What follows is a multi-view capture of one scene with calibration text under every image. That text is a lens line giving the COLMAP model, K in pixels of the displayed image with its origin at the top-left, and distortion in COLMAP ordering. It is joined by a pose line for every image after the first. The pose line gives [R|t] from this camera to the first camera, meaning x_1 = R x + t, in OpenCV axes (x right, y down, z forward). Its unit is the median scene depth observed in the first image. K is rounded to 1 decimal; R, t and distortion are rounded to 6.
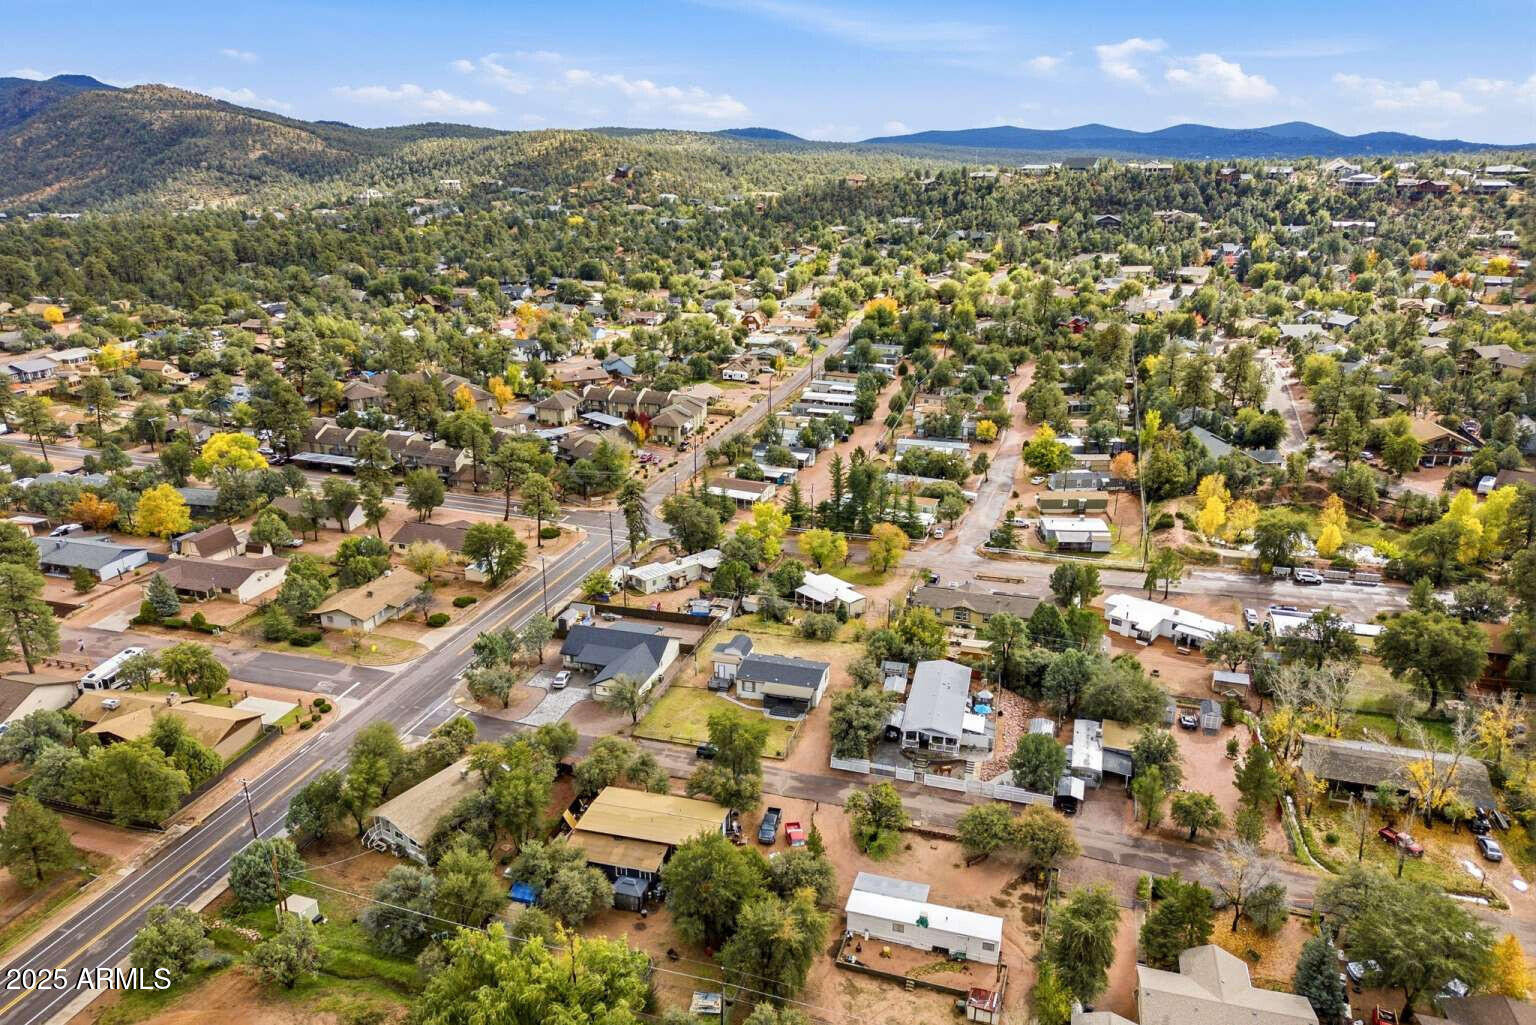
lens RADIAL K [[1068.3, 0, 768.0], [0, 1068.3, 512.5], [0, 0, 1]] dist [-0.000139, 0.000658]
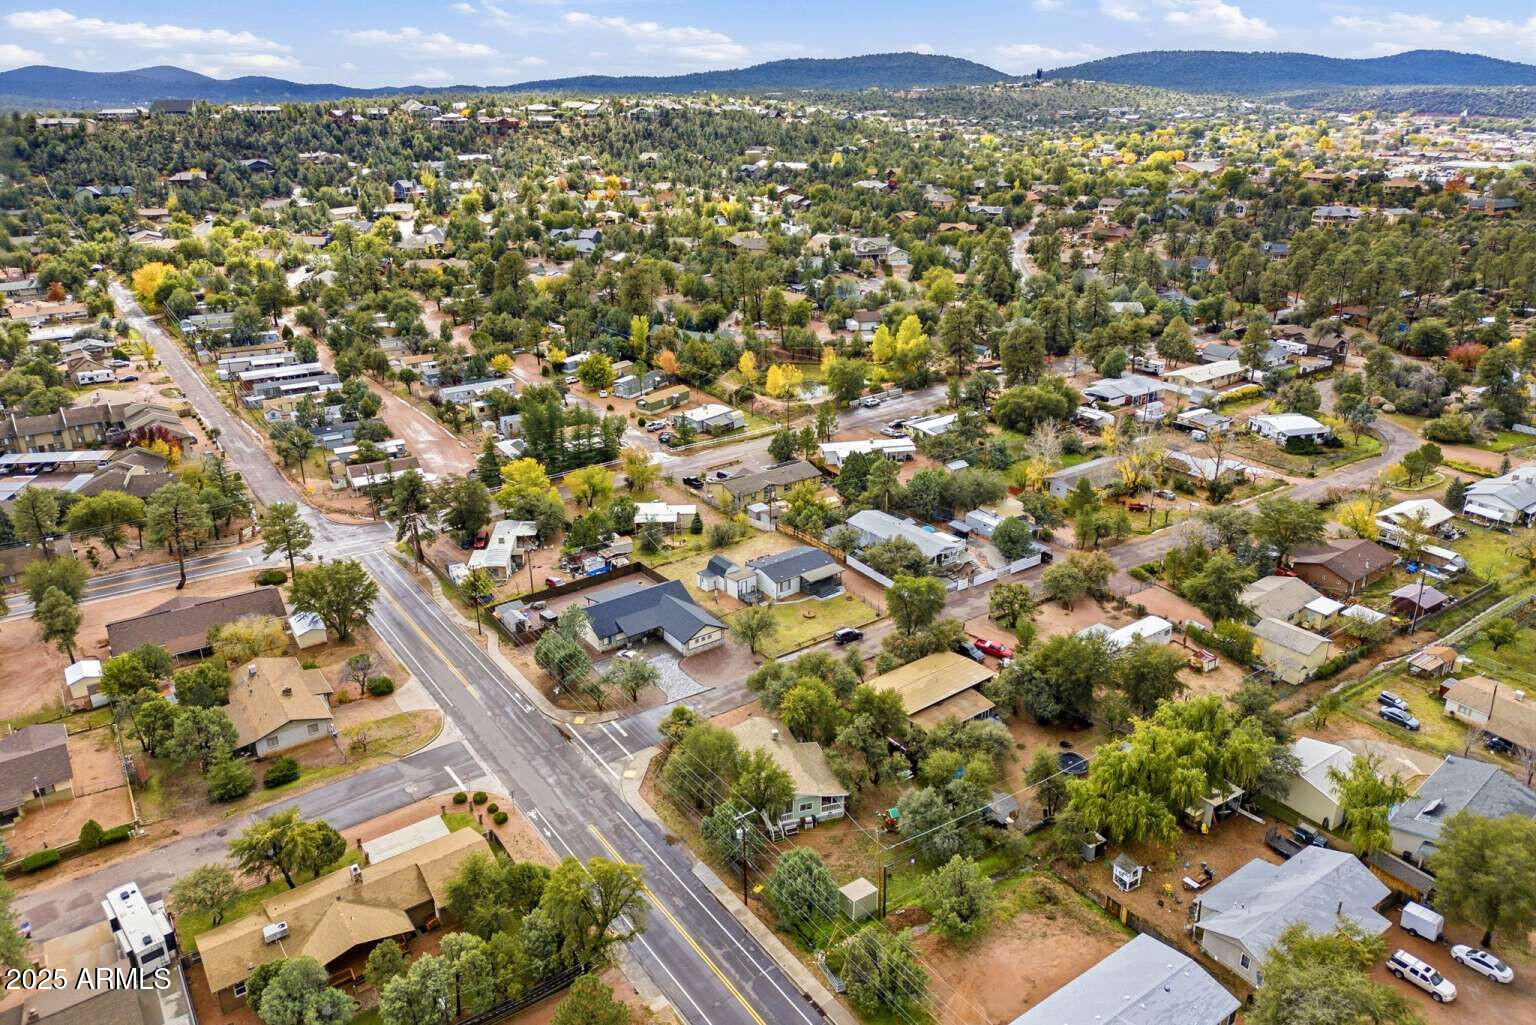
lens RADIAL K [[1068.3, 0, 768.0], [0, 1068.3, 512.5], [0, 0, 1]] dist [-0.000139, 0.000658]
pose [[0.623233, -0.303780, 0.720623, -0.773797], [0.265692, 0.948910, 0.170230, -0.094483], [-0.735519, 0.085370, 0.672104, 0.284661]]
